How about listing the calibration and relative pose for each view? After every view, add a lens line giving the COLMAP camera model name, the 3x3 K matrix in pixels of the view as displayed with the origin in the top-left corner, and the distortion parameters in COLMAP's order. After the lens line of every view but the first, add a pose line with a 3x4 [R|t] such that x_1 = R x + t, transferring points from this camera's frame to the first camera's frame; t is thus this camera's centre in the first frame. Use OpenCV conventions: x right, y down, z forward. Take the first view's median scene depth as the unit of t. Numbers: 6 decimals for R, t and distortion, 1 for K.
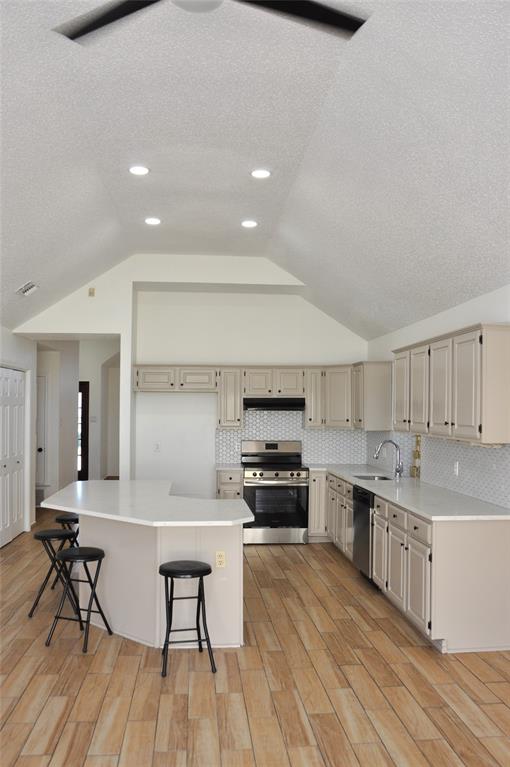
lens RADIAL K [[650.3, 0, 252.2], [0, 650.3, 385.0], [0, 0, 1]] dist [-0.157665, 0.137195]
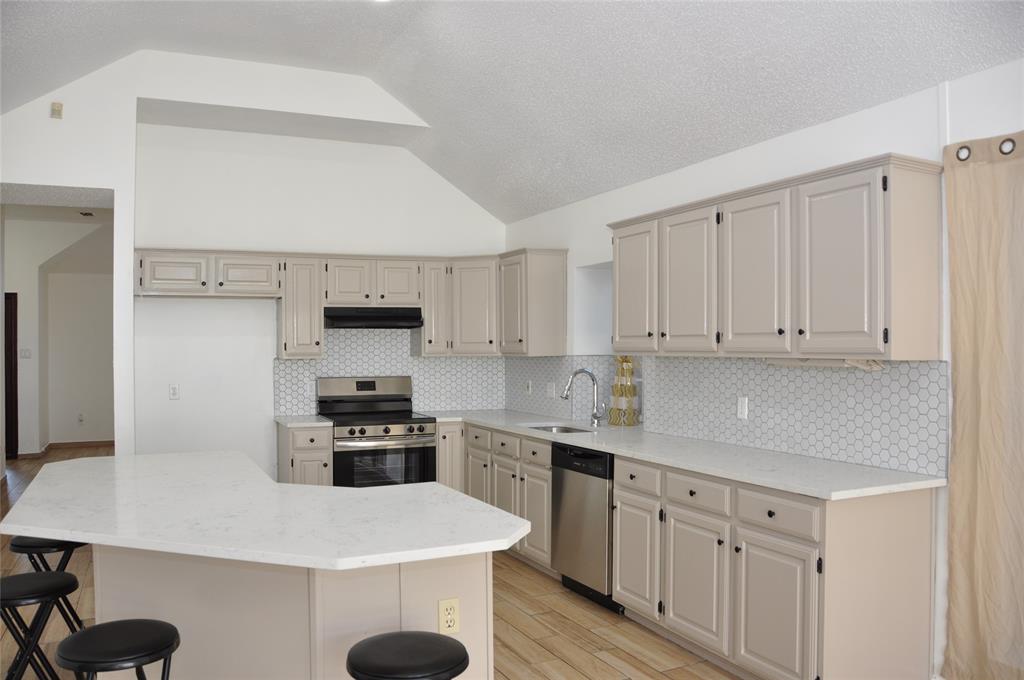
lens RADIAL K [[797.9, 0, 512.0], [0, 797.9, 340.0], [0, 0, 1]] dist [-0.165822, 0.124004]
pose [[0.935596, -0.009202, 0.352952, -0.117719], [-0.002131, 0.999495, 0.031709, 0.028455], [-0.353066, -0.030419, 0.935104, 0.259019]]
